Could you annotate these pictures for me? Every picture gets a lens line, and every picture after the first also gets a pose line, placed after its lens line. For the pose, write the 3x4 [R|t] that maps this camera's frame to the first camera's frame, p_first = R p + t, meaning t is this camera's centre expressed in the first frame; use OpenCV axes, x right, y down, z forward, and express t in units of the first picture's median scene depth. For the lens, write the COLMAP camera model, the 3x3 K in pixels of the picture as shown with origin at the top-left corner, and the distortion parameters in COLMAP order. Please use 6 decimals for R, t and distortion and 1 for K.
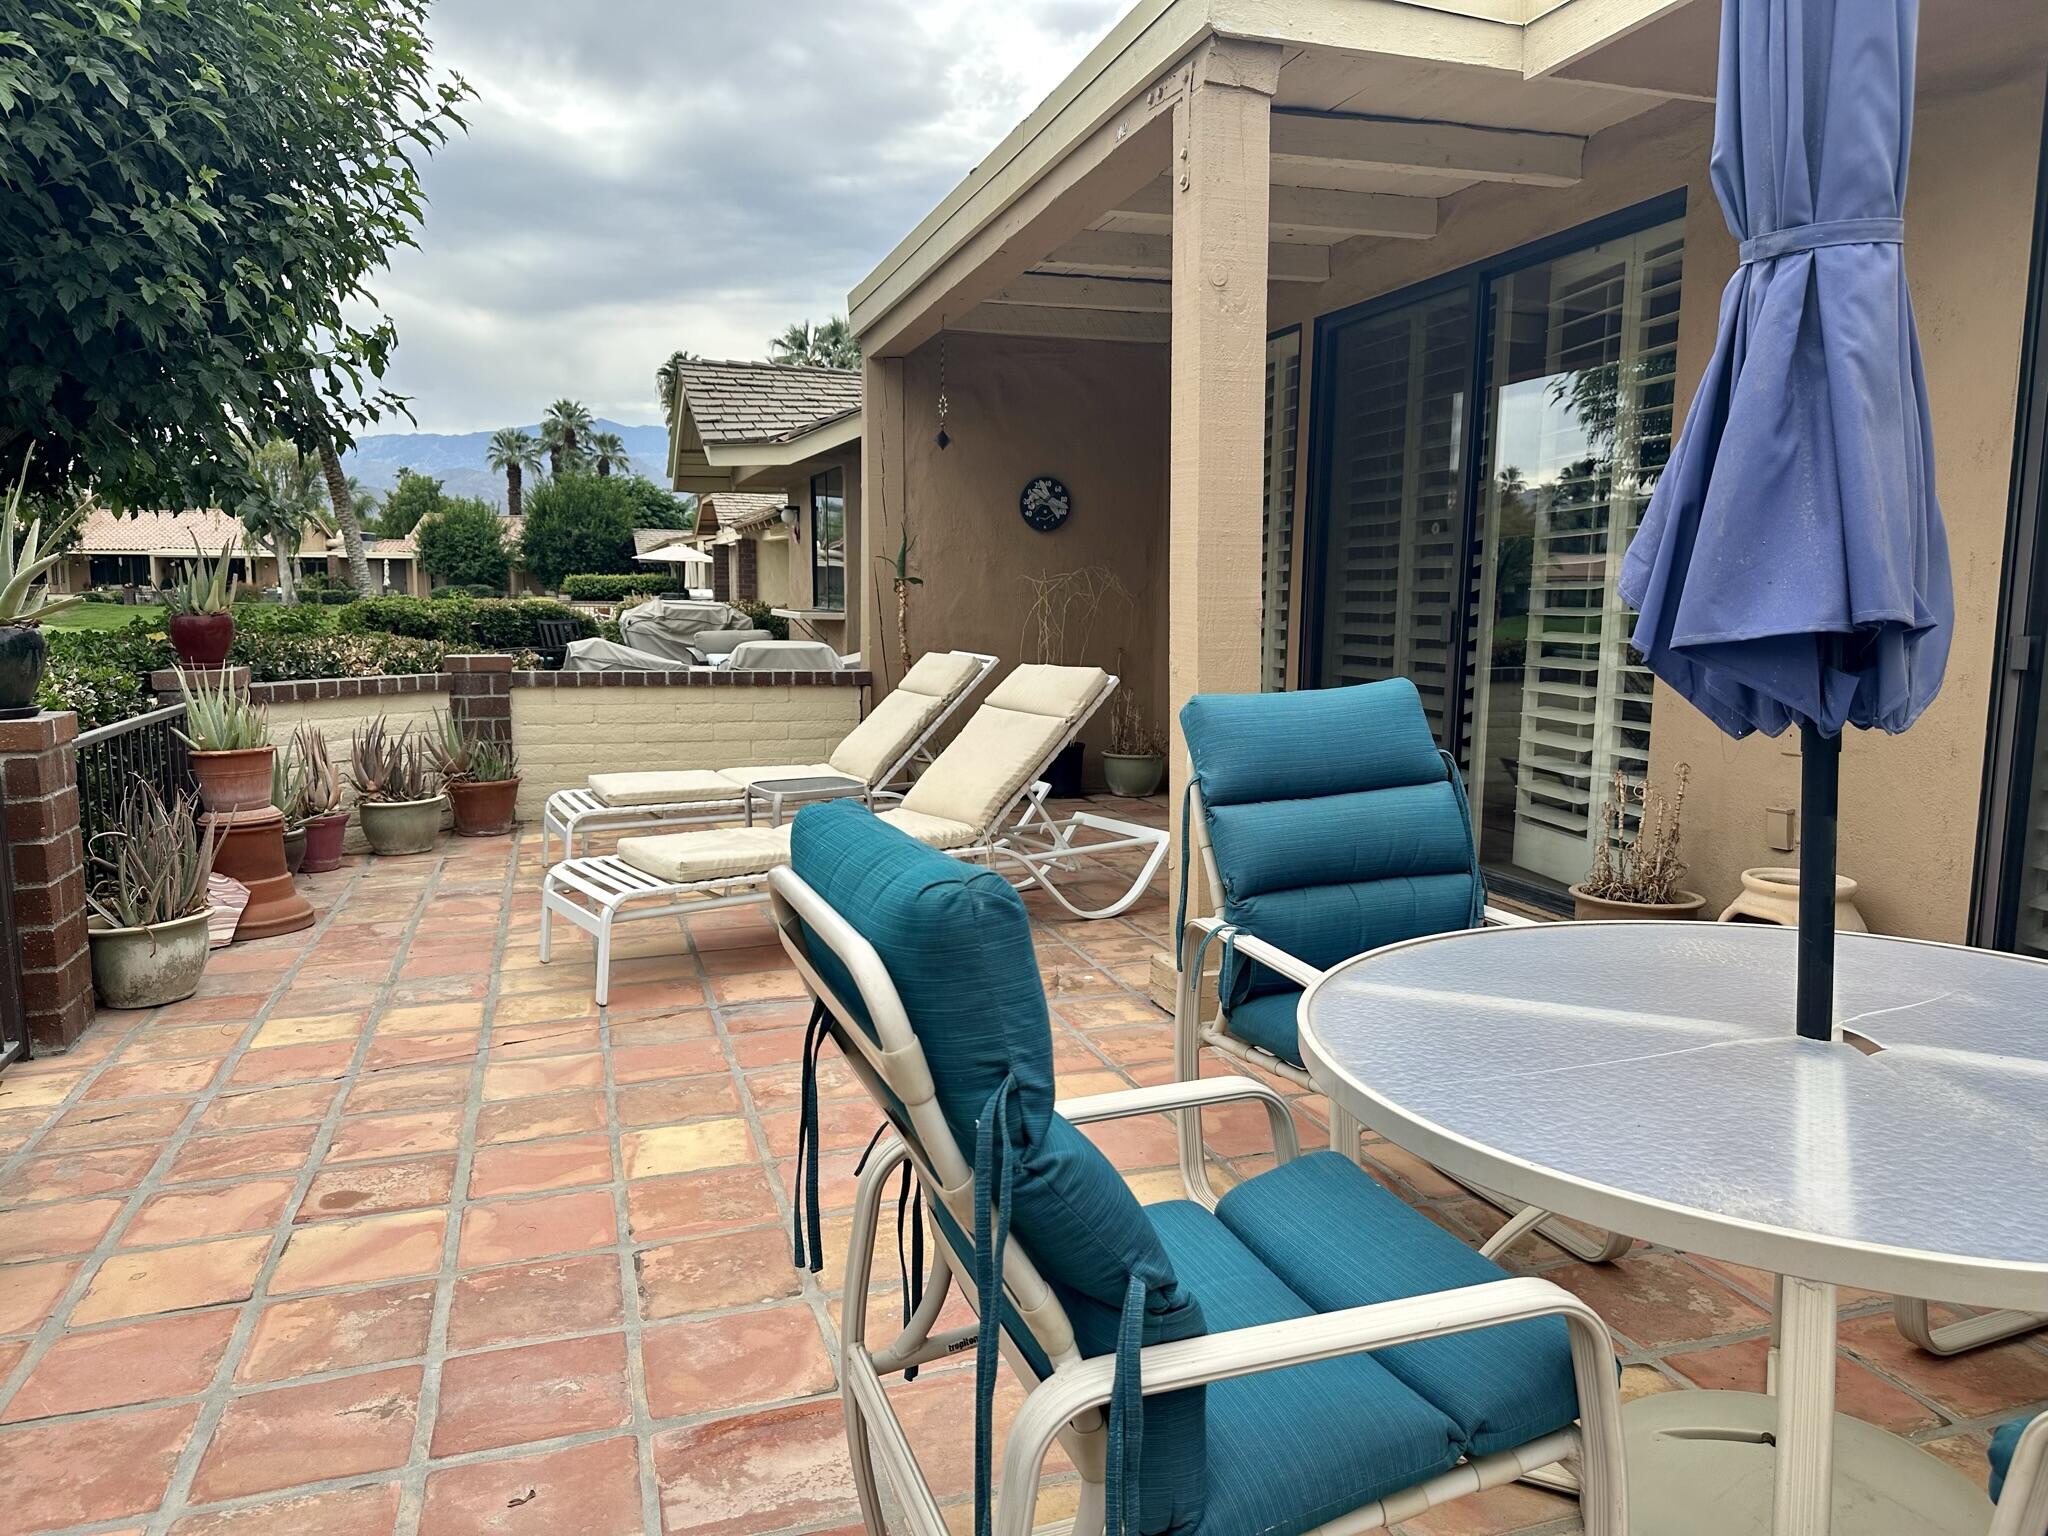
lens RADIAL K [[1451.2, 0, 1014.4], [0, 1451.2, 763.6], [0, 0, 1]] dist [0.069024, -0.008618]
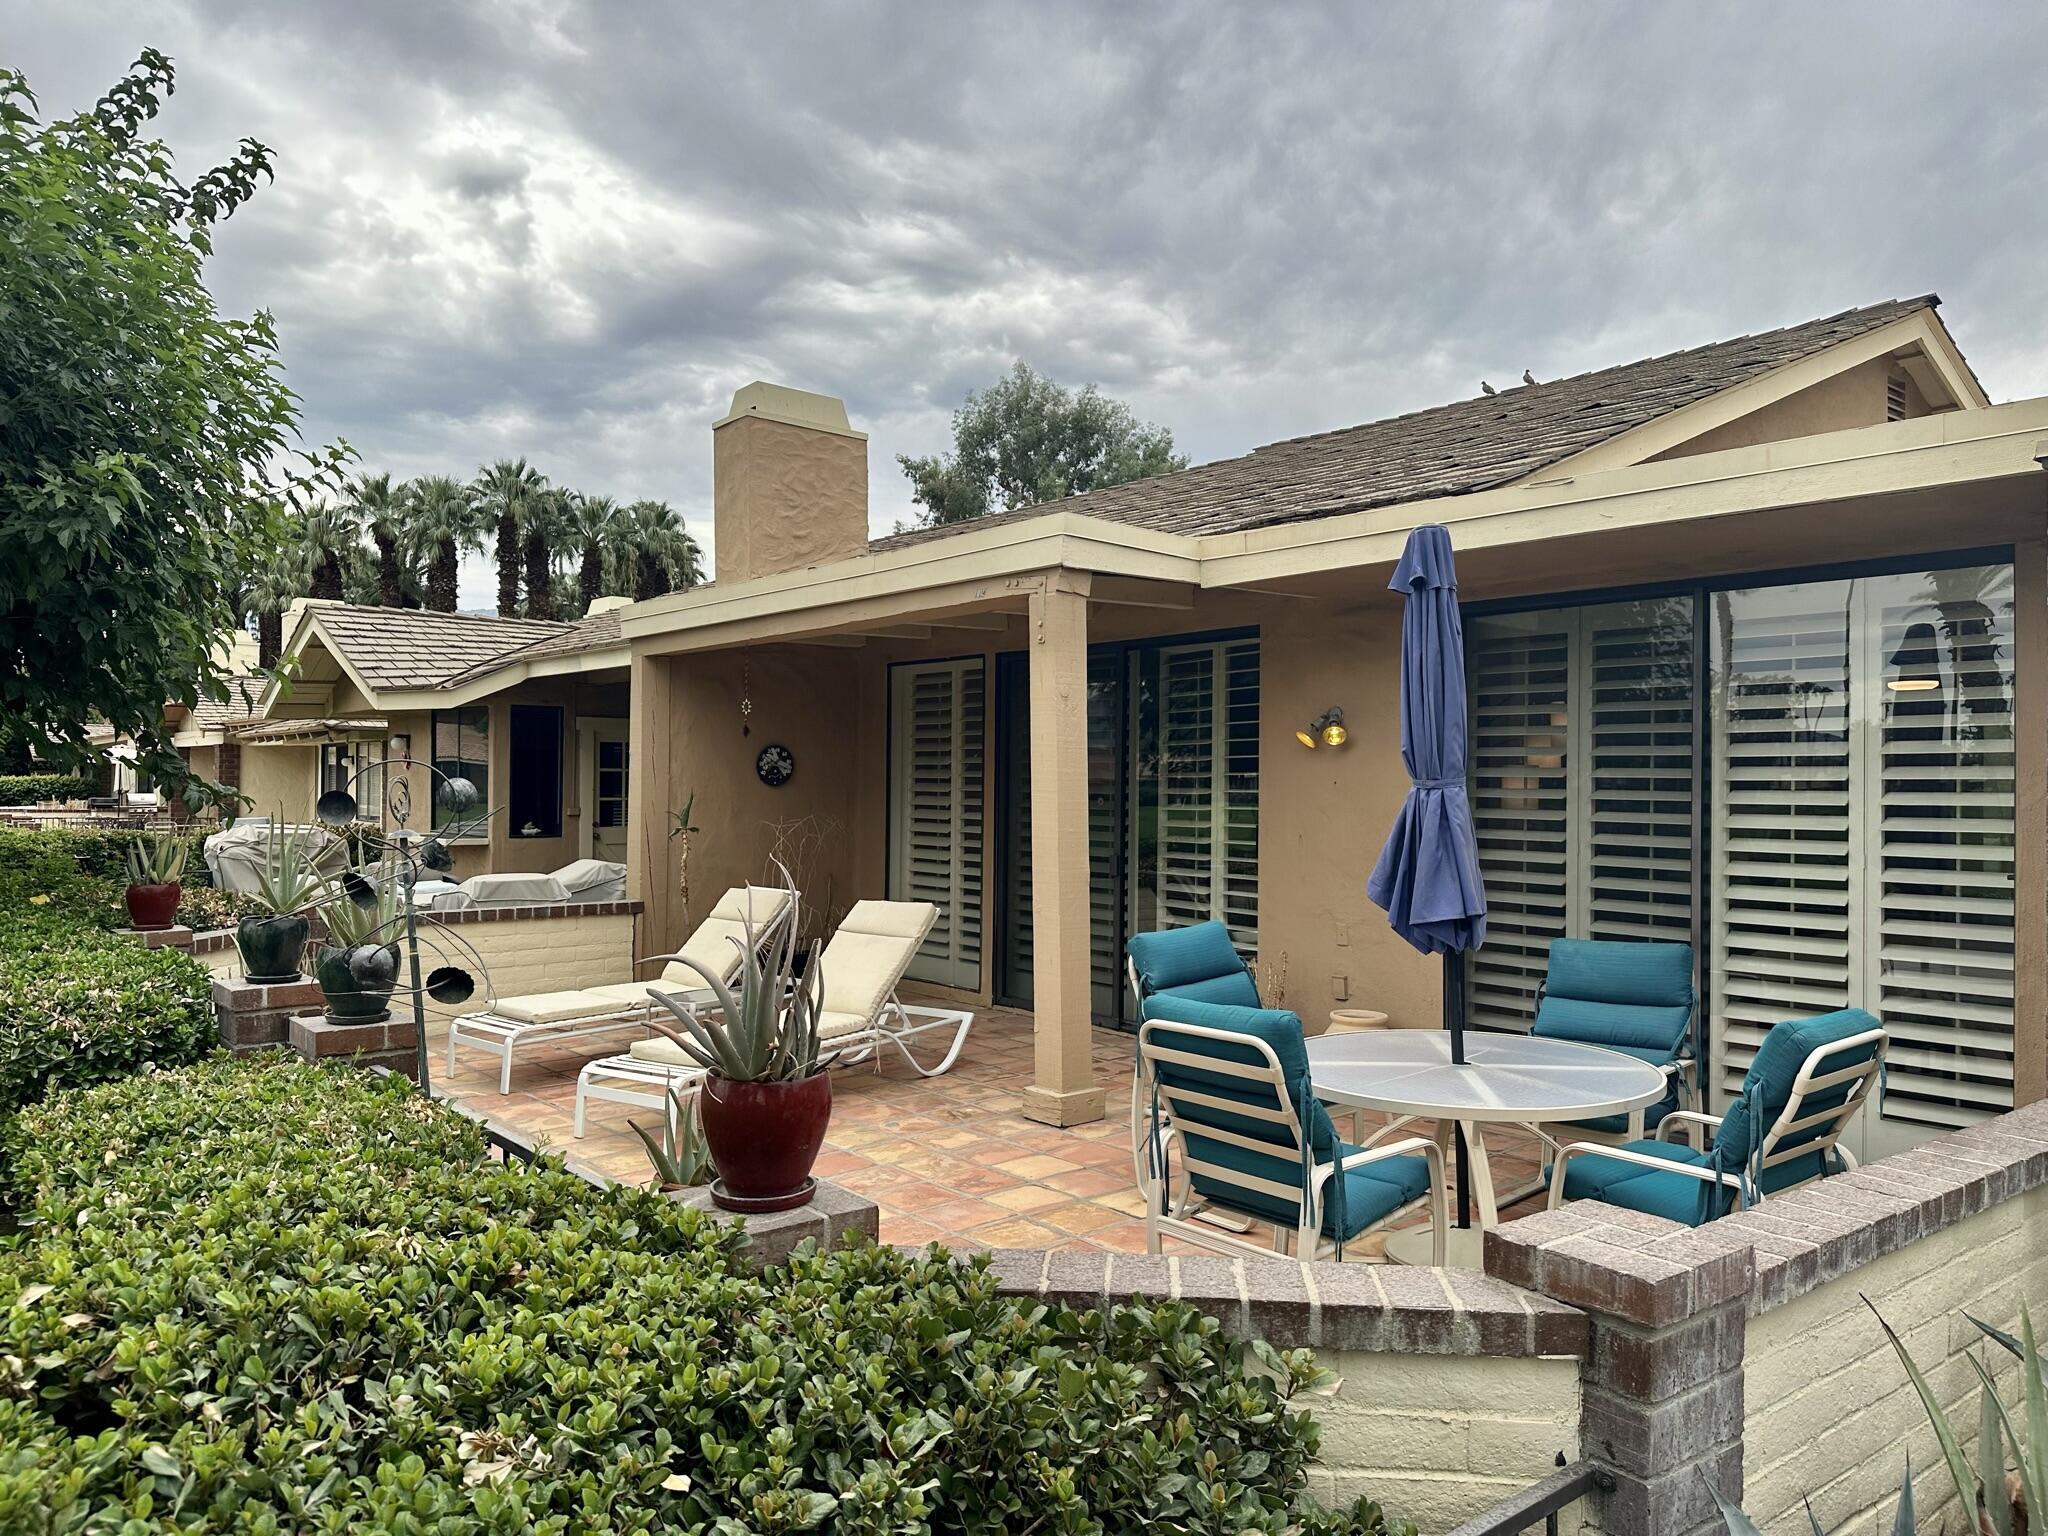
lens RADIAL K [[1451.2, 0, 1029.7], [0, 1451.2, 765.8], [0, 0, 1]] dist [0.069024, -0.008618]
pose [[0.924549, 0.001231, 0.381061, -0.311598], [0.046641, 0.992110, -0.116368, -0.021132], [-0.378198, 0.125361, 0.917197, -0.318844]]
